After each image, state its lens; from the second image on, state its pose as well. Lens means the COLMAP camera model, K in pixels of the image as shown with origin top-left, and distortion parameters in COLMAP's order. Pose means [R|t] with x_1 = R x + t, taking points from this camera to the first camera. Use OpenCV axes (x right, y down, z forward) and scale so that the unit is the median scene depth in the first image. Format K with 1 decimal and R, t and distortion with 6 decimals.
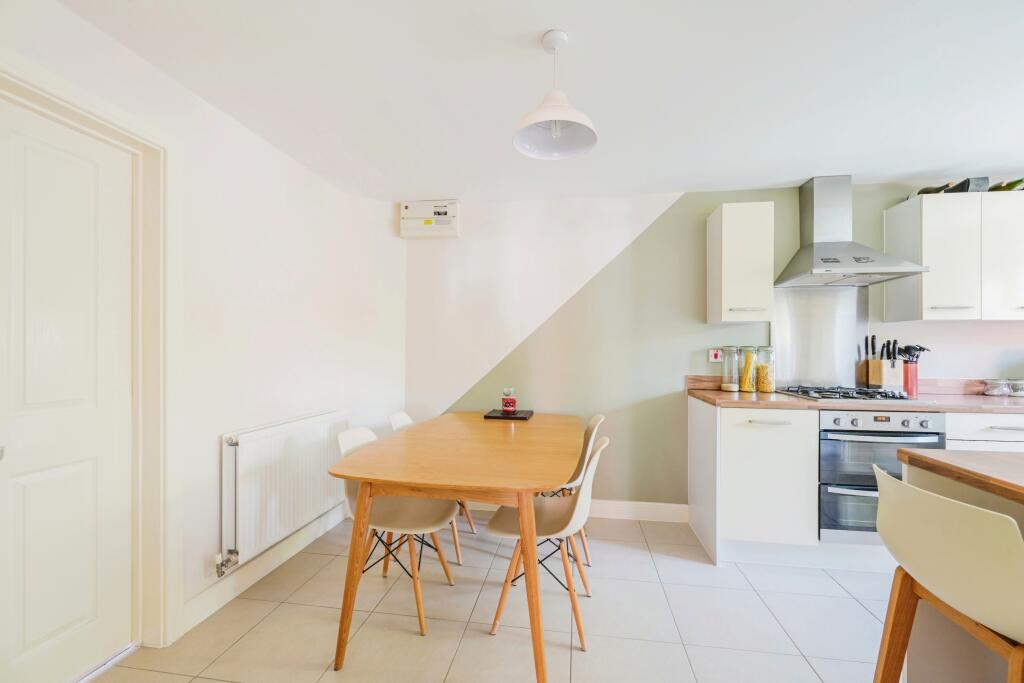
lens RADIAL K [[410.8, 0, 513.7], [0, 410.8, 344.4], [0, 0, 1]] dist [-0.000184, 0.000247]
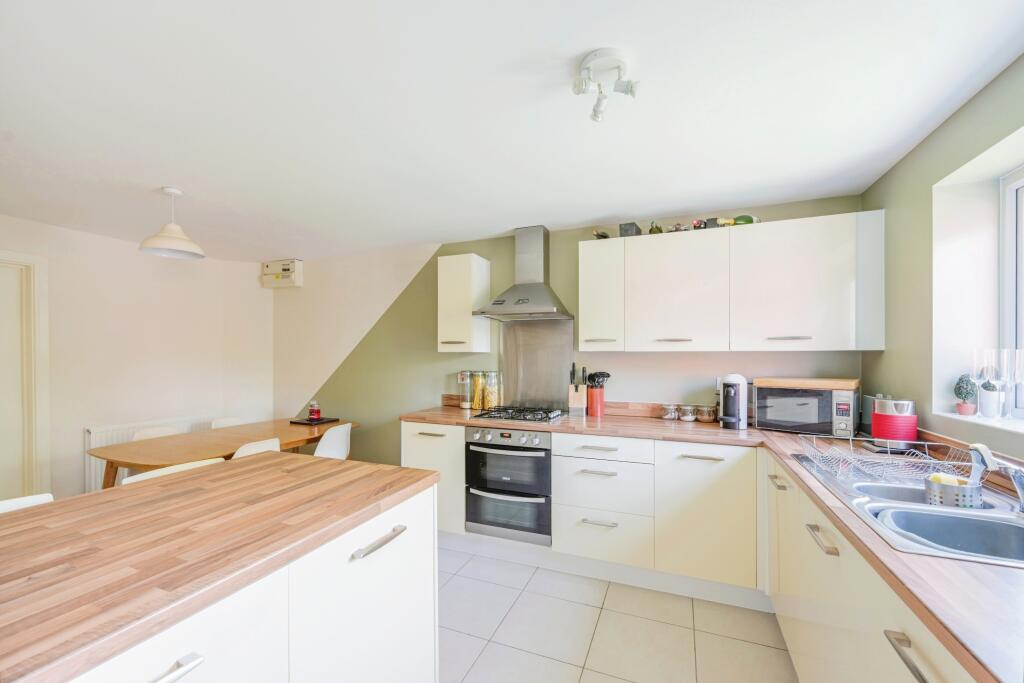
lens RADIAL K [[410.8, 0, 514.0], [0, 410.8, 349.6], [0, 0, 1]] dist [-0.000184, 0.000247]
pose [[0.970256, -0.006031, -0.242006, 1.009742], [0.005745, 0.999982, -0.001887, -0.058363], [0.242013, 0.000440, 0.970273, -0.145280]]
